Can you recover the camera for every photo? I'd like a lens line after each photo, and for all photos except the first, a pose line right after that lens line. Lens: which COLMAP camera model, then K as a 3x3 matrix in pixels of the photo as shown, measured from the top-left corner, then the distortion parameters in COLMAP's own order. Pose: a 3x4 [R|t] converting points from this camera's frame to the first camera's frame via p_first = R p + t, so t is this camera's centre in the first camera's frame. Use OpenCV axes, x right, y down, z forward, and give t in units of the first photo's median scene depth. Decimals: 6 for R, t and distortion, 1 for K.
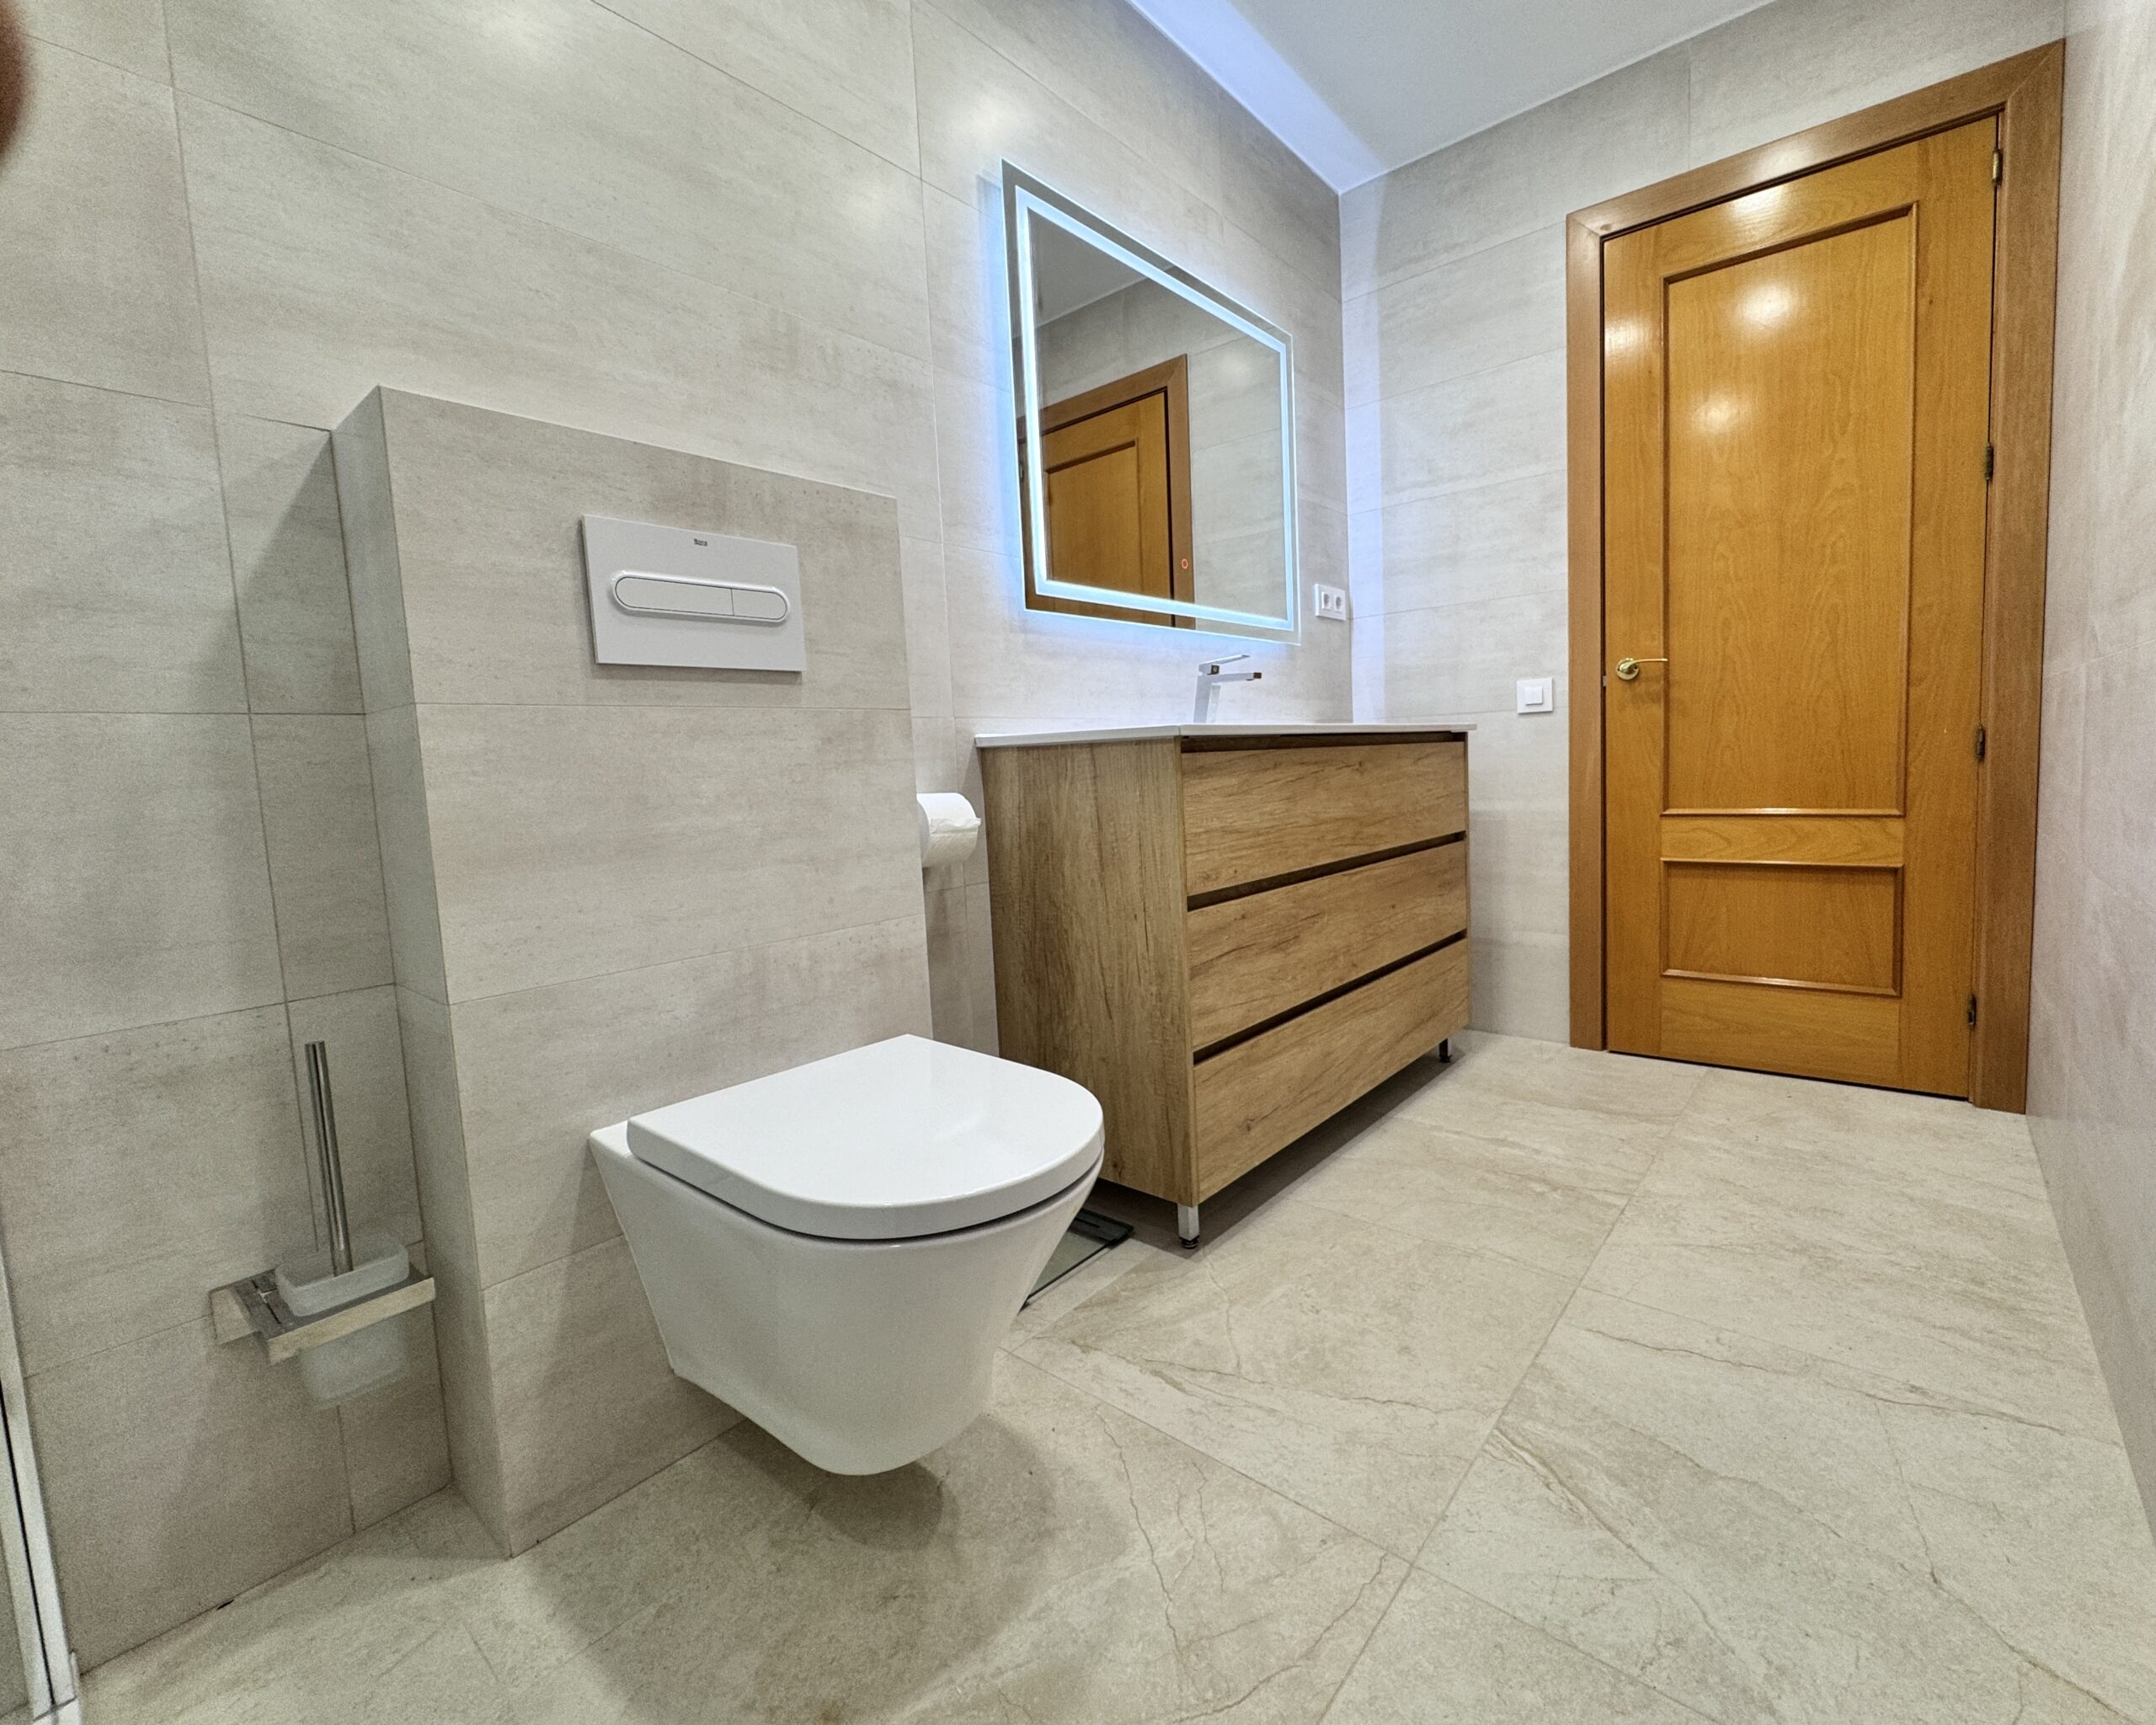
lens RADIAL K [[949.1, 0, 1175.9], [0, 949.1, 838.3], [0, 0, 1]] dist [-0.007995, -0.000395]
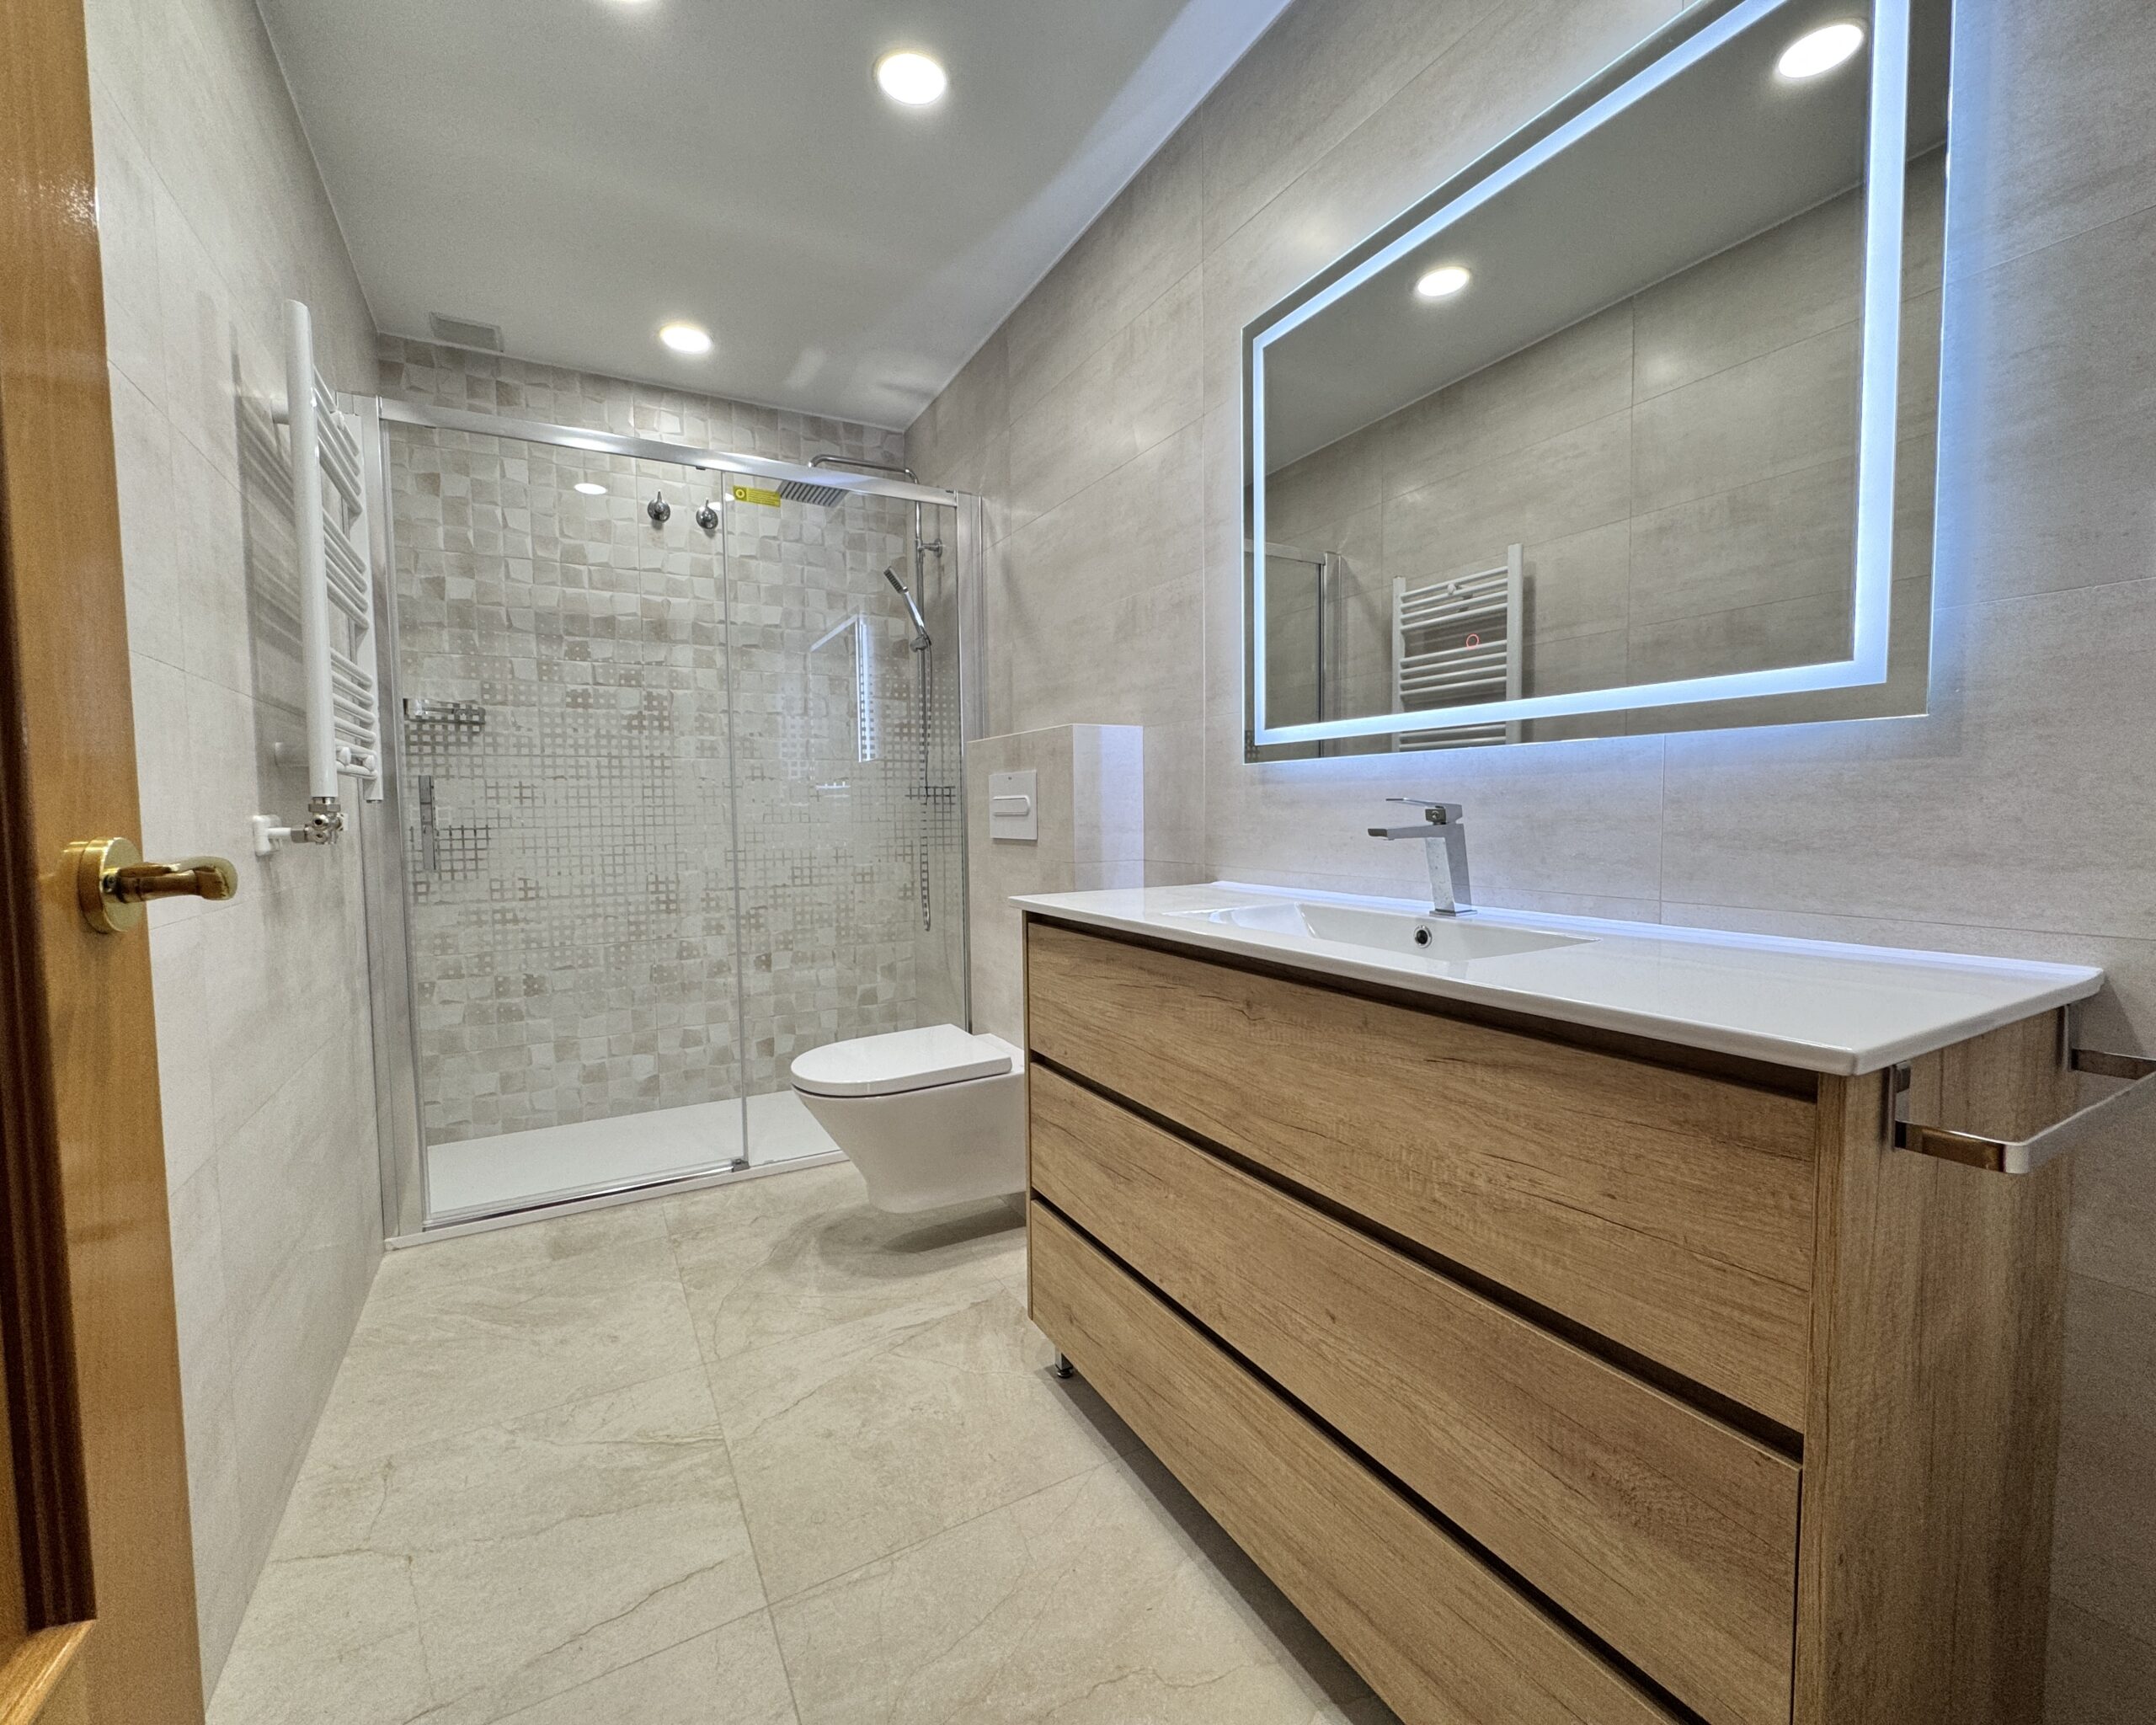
lens RADIAL K [[923.8, 0, 1078.0], [0, 923.8, 862.5], [0, 0, 1]] dist [-0.000865, -0.000029]
pose [[-0.392974, 0.098286, -0.914282, 1.163080], [-0.049778, 0.990540, 0.127879, -0.360462], [0.918201, 0.095764, -0.384364, 1.738346]]
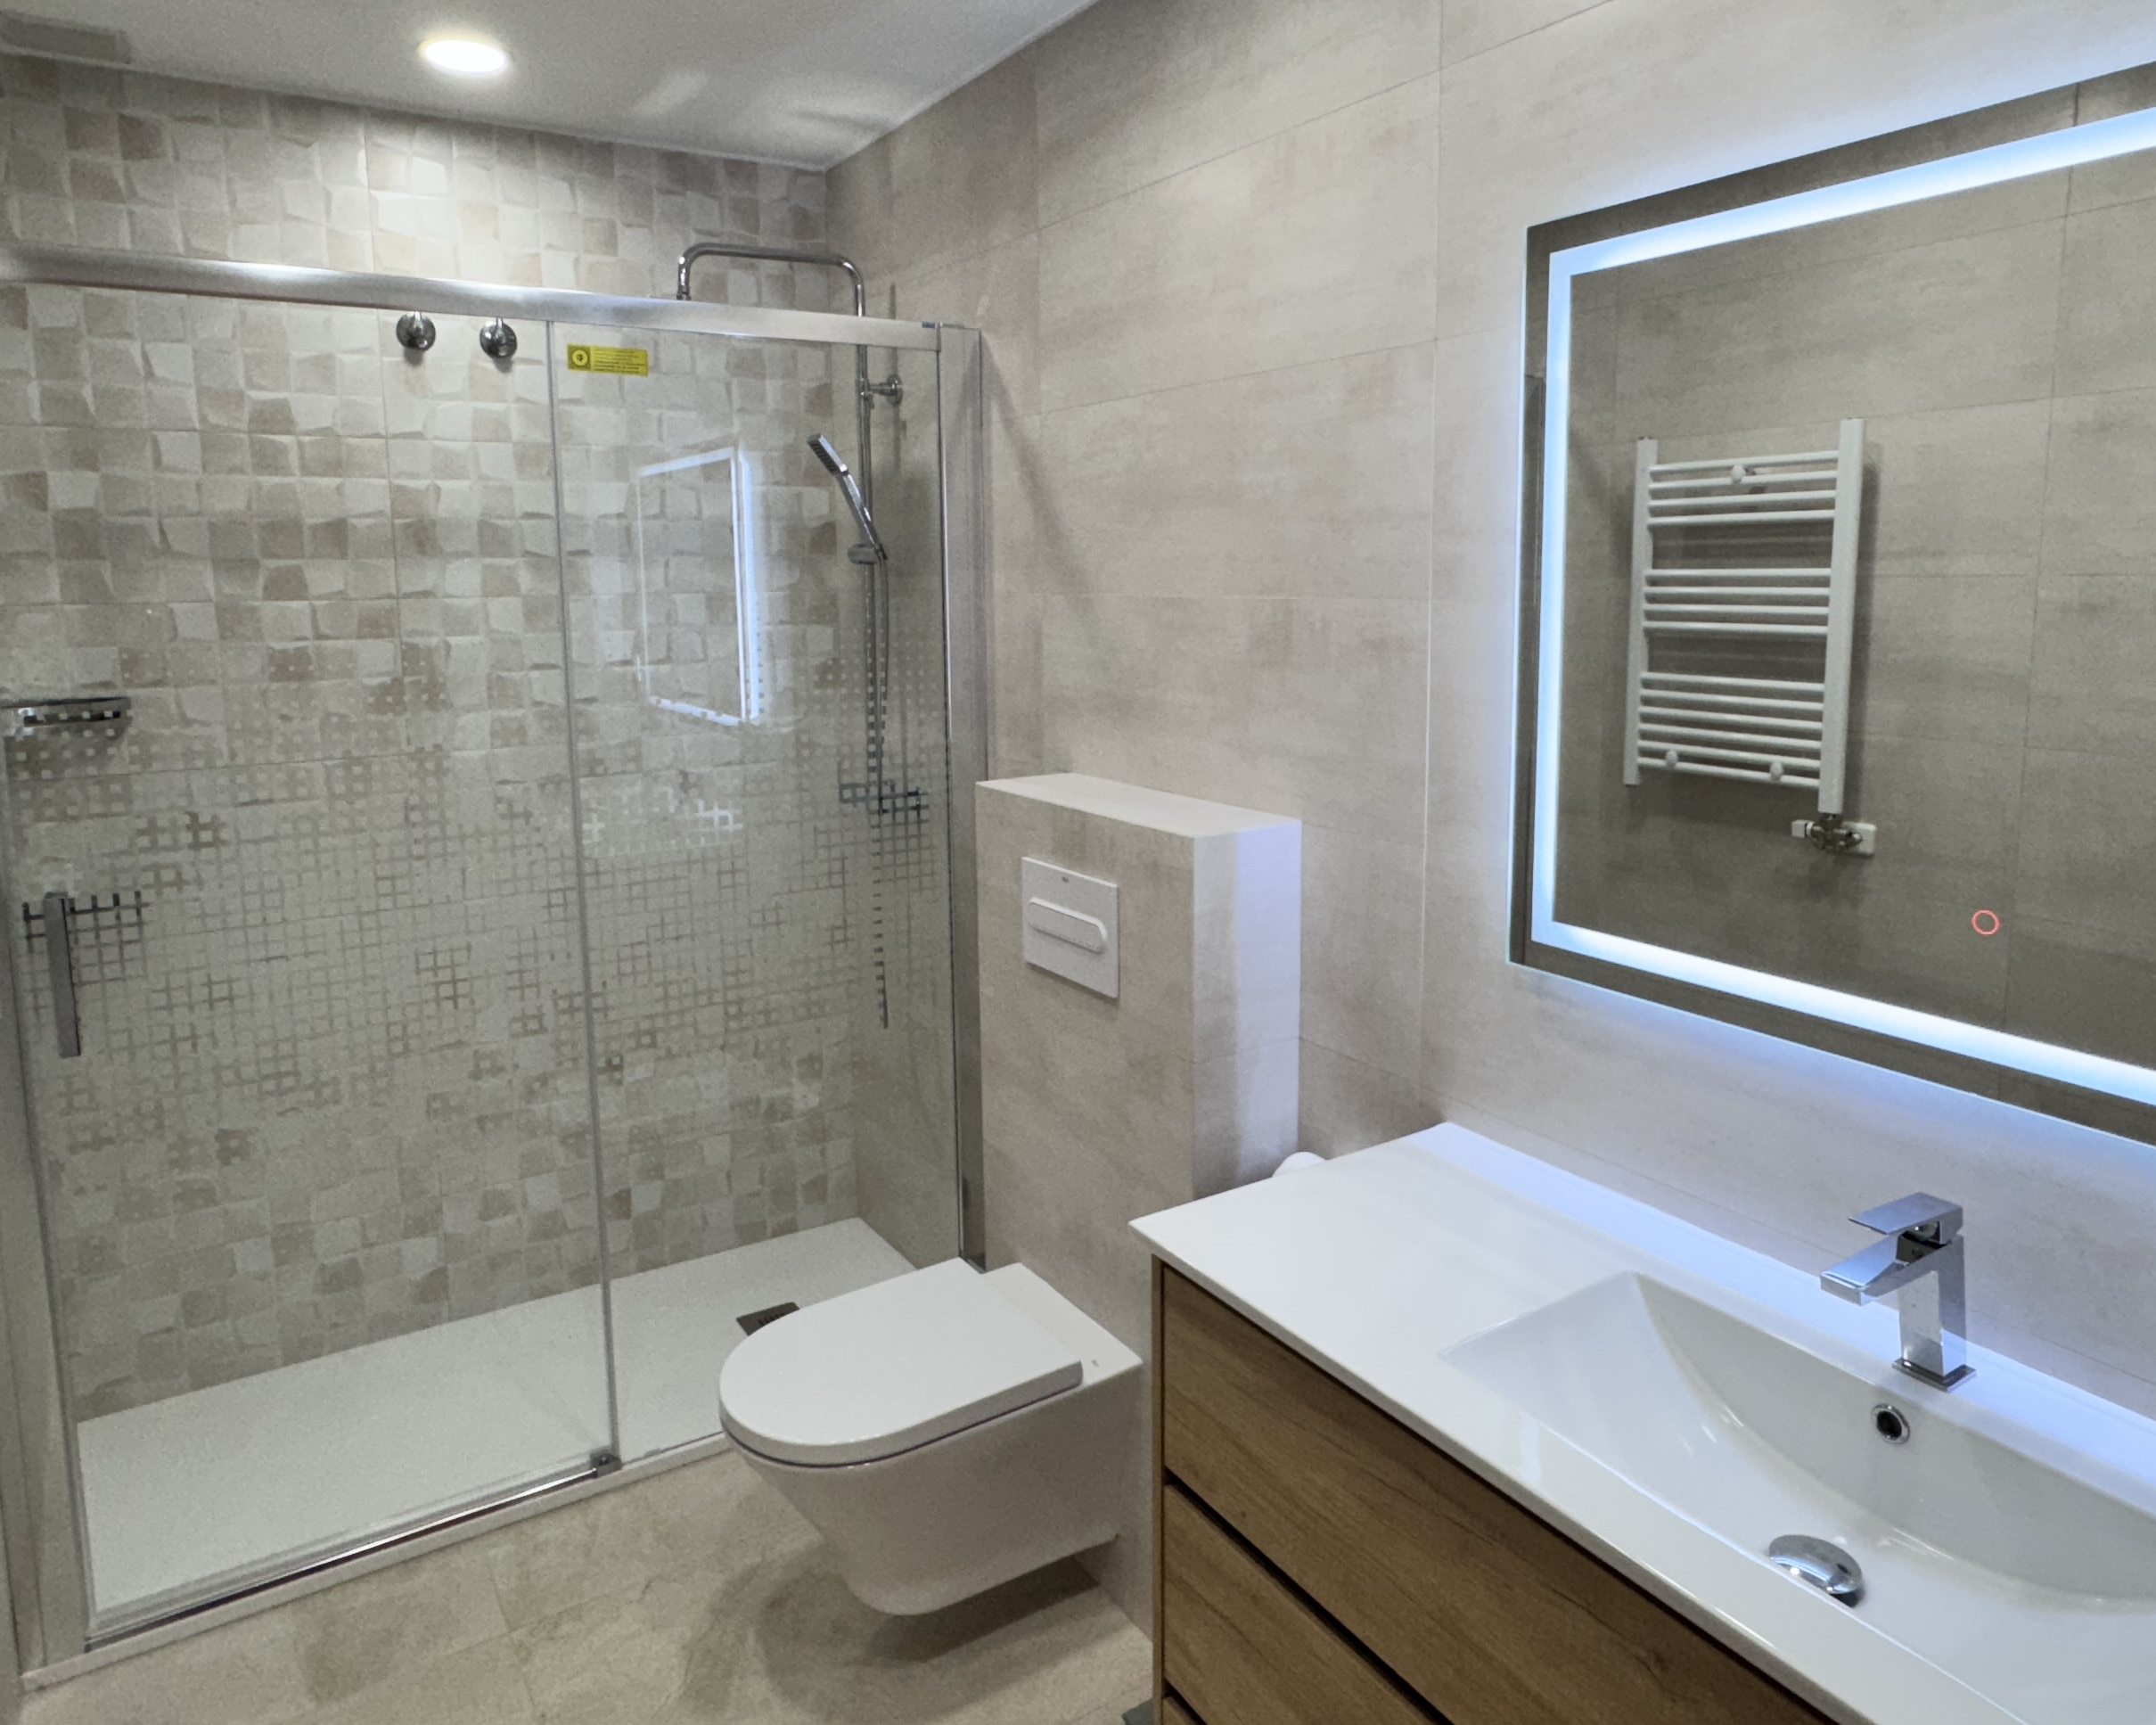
lens RADIAL K [[1442.4, 0, 1085.6], [0, 1442.4, 759.4], [0, 0, 1]] dist [-0.022083, 0.035604]
pose [[-0.342768, 0.167453, -0.924375, 1.074078], [-0.055346, 0.978676, 0.197812, -0.756860], [0.937788, 0.118964, -0.326191, 1.462523]]
